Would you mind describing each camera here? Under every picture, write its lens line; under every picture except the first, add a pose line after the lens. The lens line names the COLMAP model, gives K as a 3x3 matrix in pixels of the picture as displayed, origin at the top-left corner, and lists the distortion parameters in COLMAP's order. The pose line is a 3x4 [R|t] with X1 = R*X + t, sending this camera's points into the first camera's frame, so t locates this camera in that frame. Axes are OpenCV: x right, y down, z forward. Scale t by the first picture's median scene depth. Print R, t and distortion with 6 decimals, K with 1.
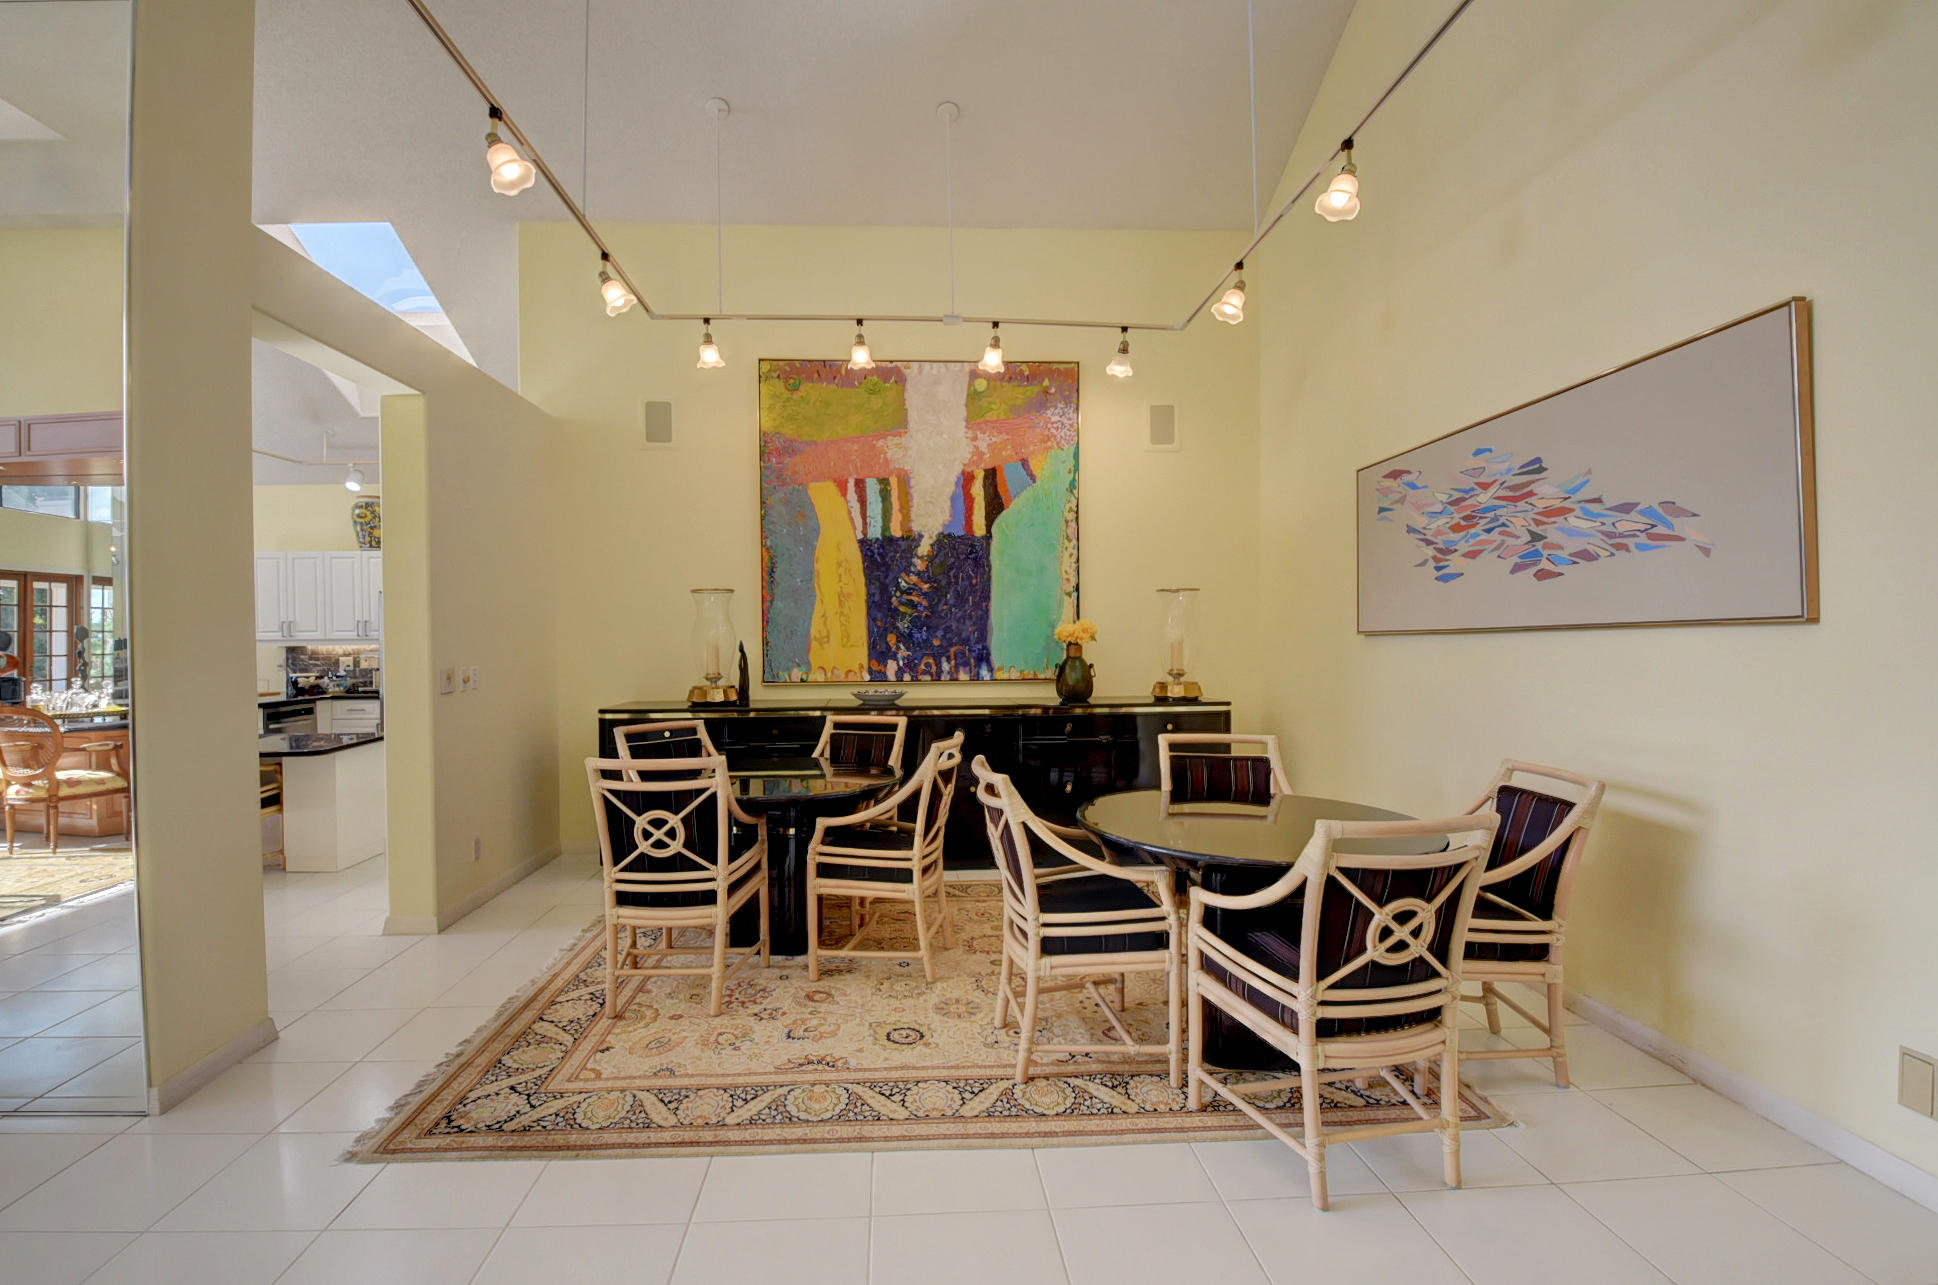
lens RADIAL K [[850.0, 0, 911.2], [0, 850.0, 654.1], [0, 0, 1]] dist [-0.015898, -0.000145]
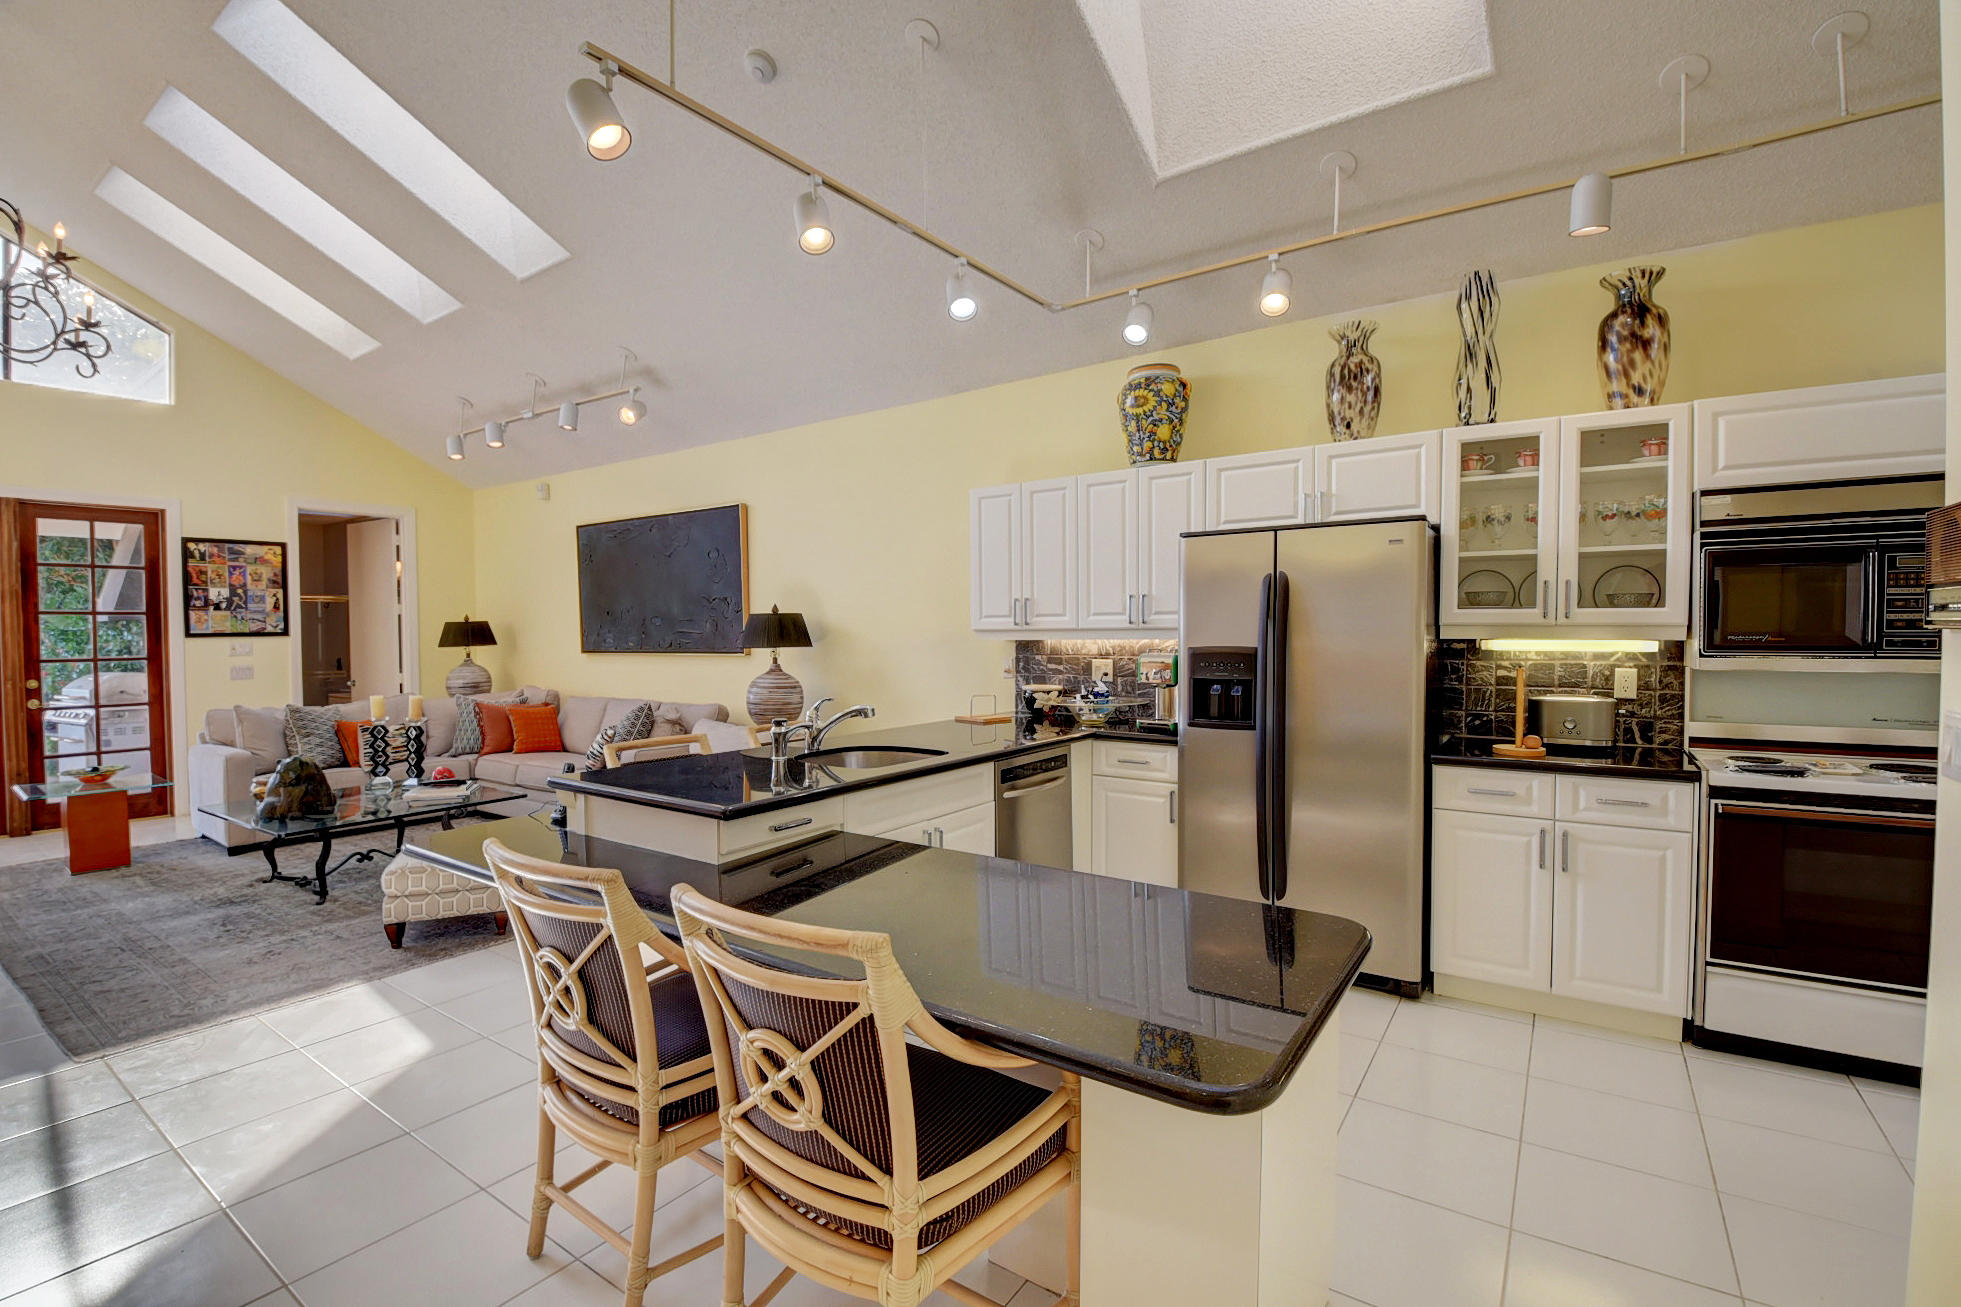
lens RADIAL K [[860.0, 0, 982.5], [0, 860.0, 656.6], [0, 0, 1]] dist [-0.015898, -0.000145]
pose [[0.801691, 0.017049, -0.597496, -0.392022], [-0.012112, 0.999851, 0.012279, -0.004854], [0.597616, -0.002607, 0.801778, 0.486688]]
